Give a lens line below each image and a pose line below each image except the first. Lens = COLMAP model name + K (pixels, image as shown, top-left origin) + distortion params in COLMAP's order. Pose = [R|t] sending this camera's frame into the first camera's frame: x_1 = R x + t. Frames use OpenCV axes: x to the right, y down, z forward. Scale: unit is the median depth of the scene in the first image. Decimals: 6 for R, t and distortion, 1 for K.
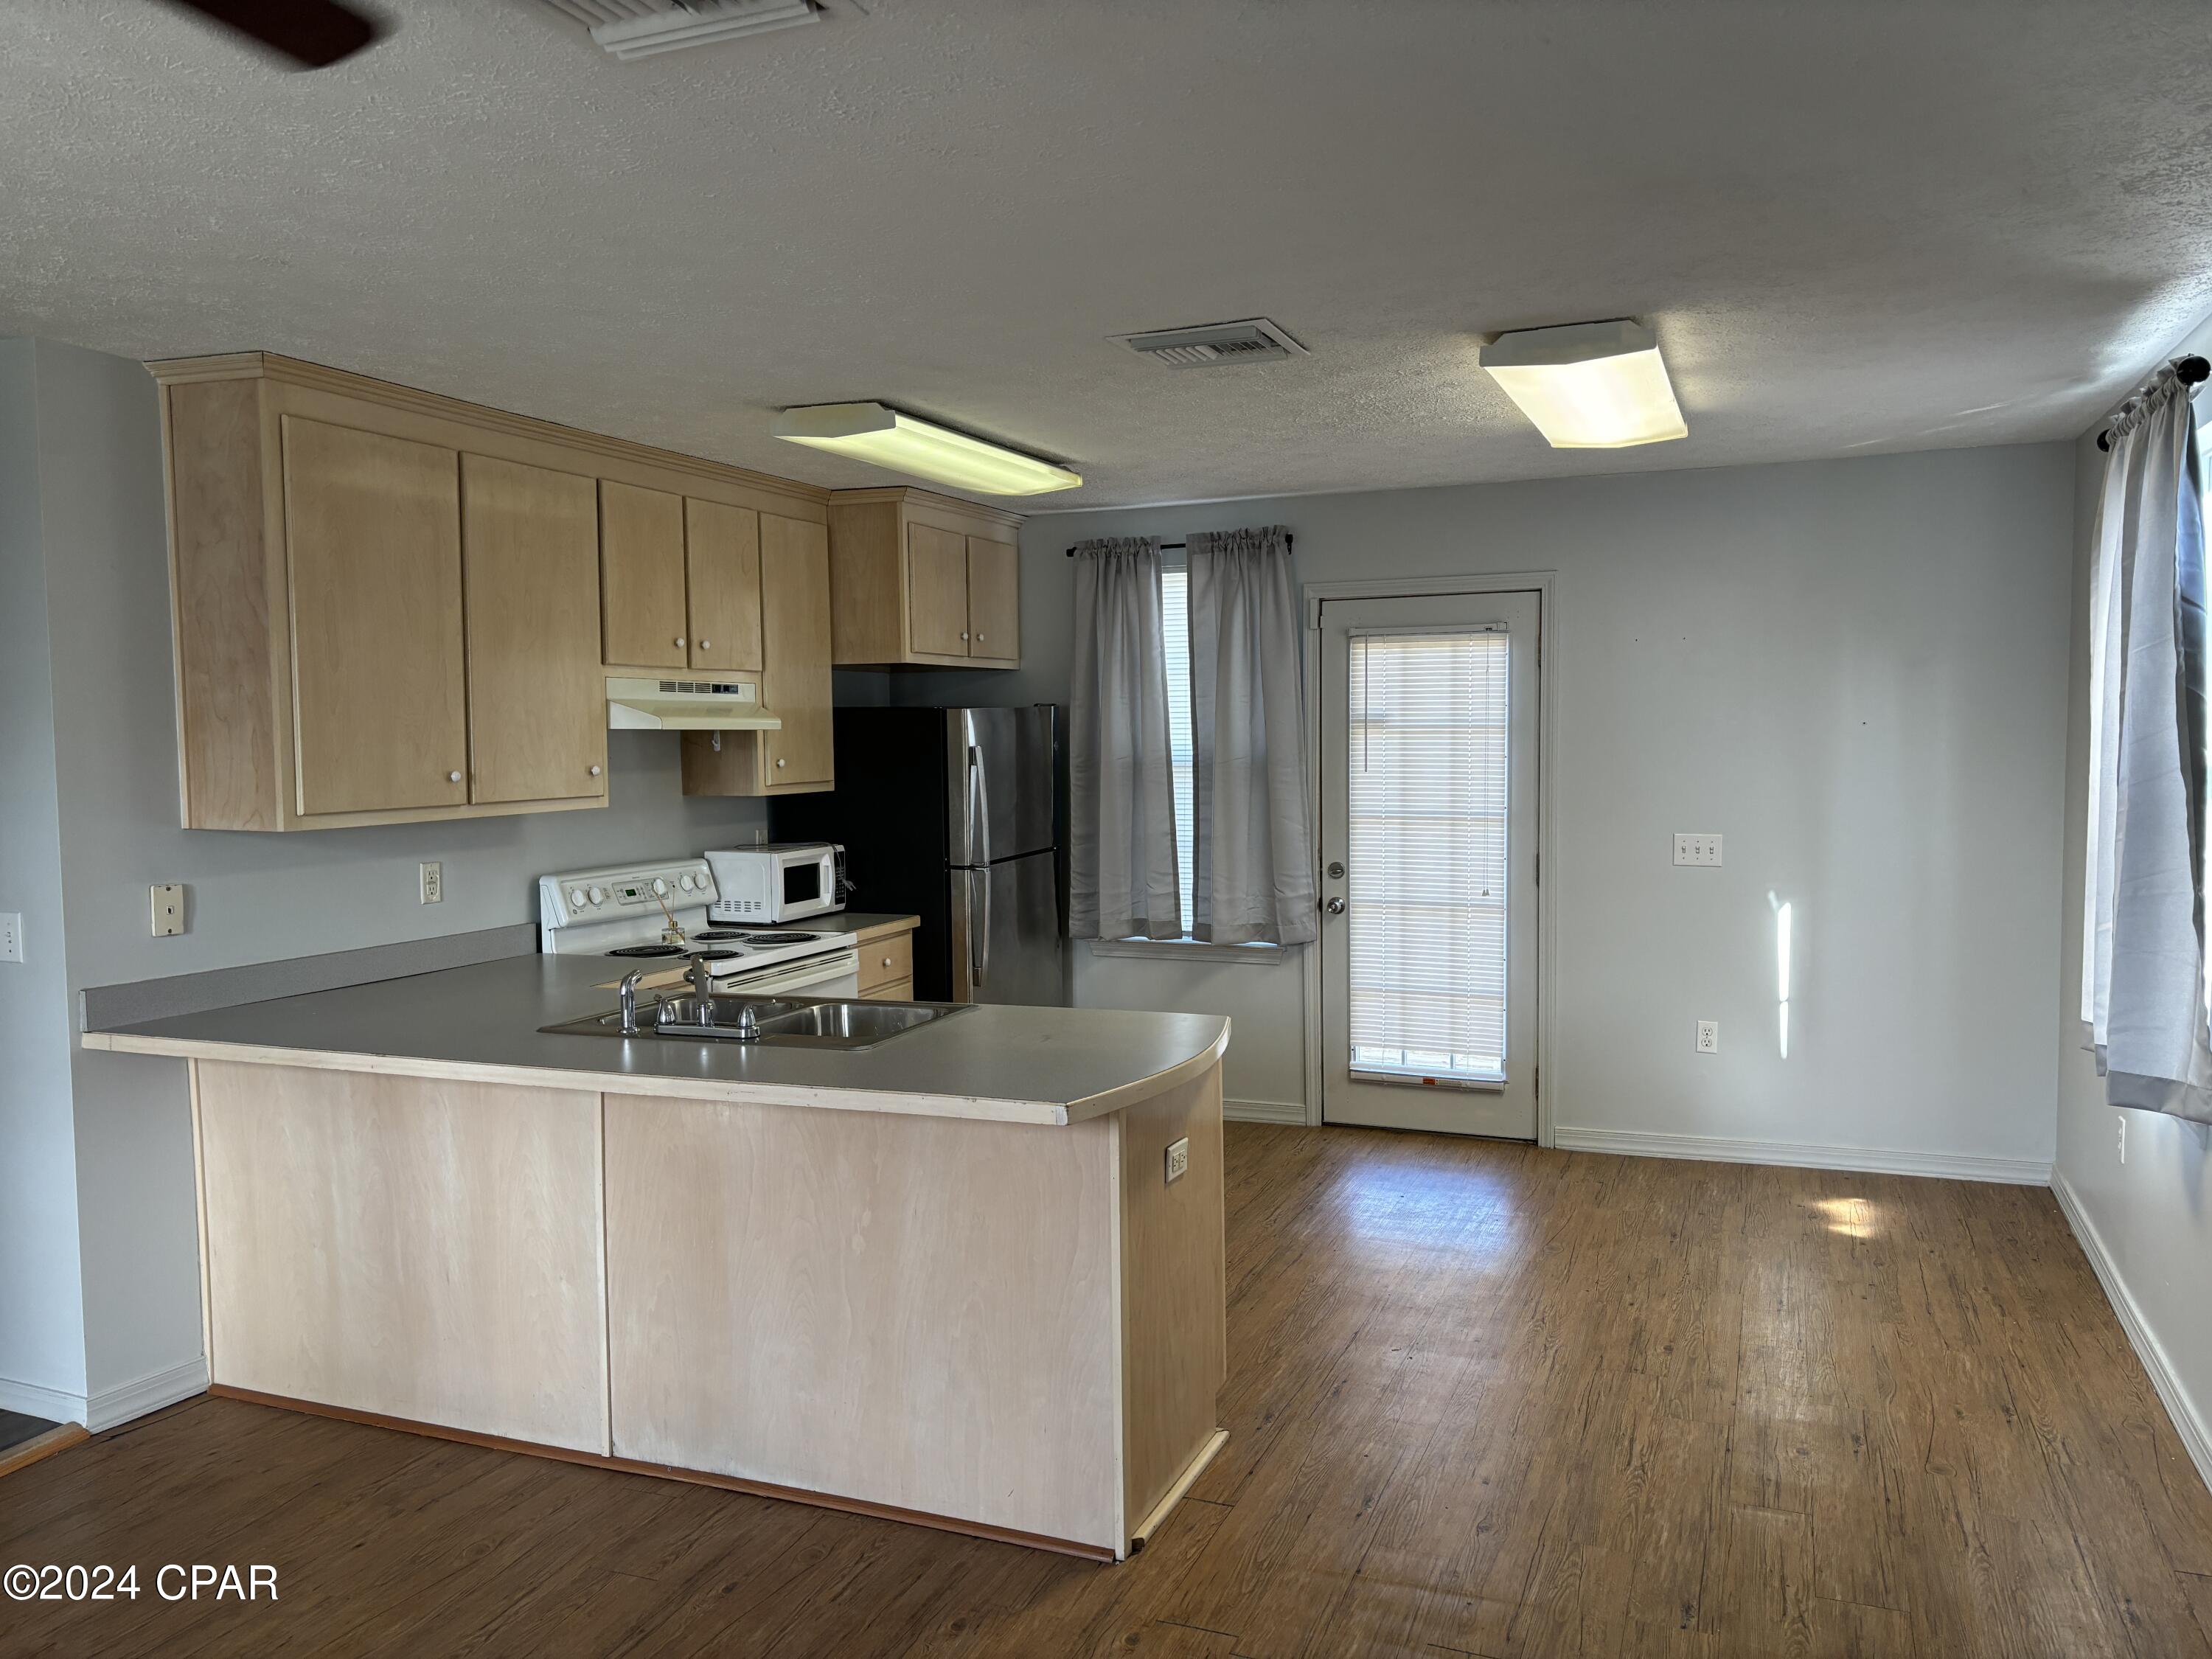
lens RADIAL K [[1674.7, 0, 1106.0], [0, 1674.7, 829.5], [0, 0, 1]] dist [0.001567, -0.002188]
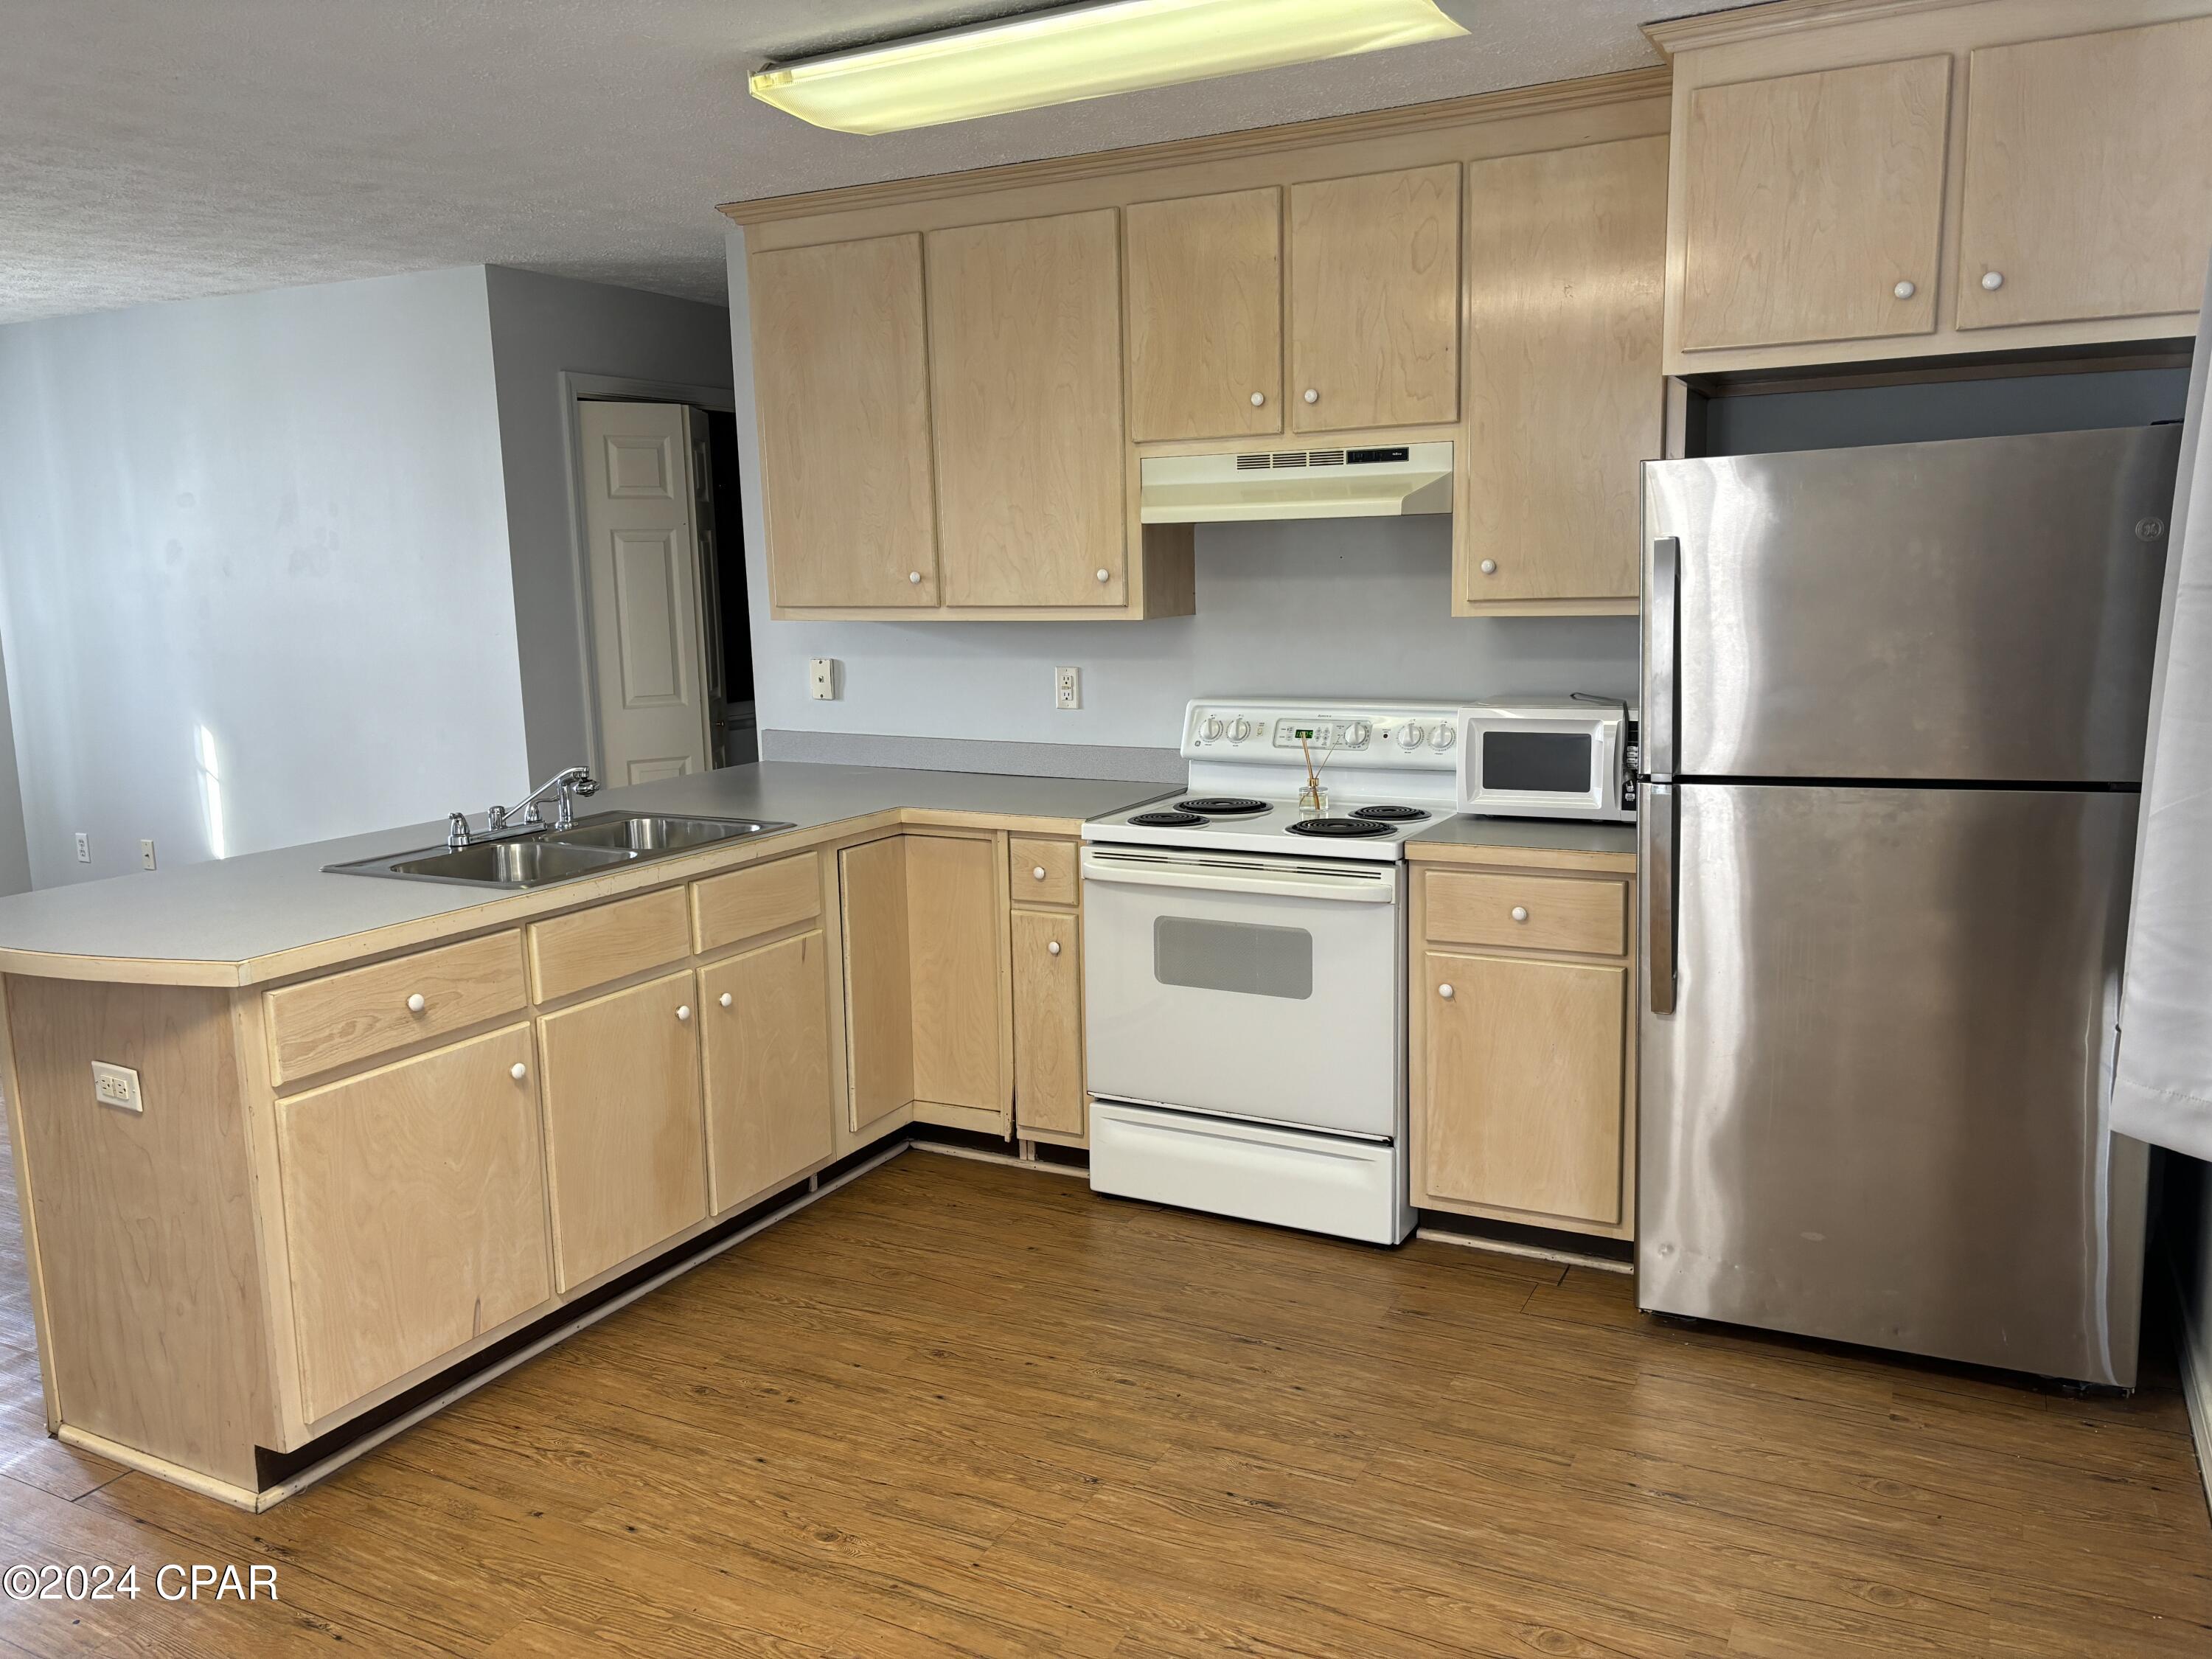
lens RADIAL K [[1653.7, 0, 1106.0], [0, 1653.7, 829.5], [0, 0, 1]] dist [0.083262, -0.000692]
pose [[-0.105001, 0.170907, -0.979676, 0.497139], [-0.038620, 0.983678, 0.175744, -0.051313], [0.993722, 0.056288, -0.096687, 1.007491]]
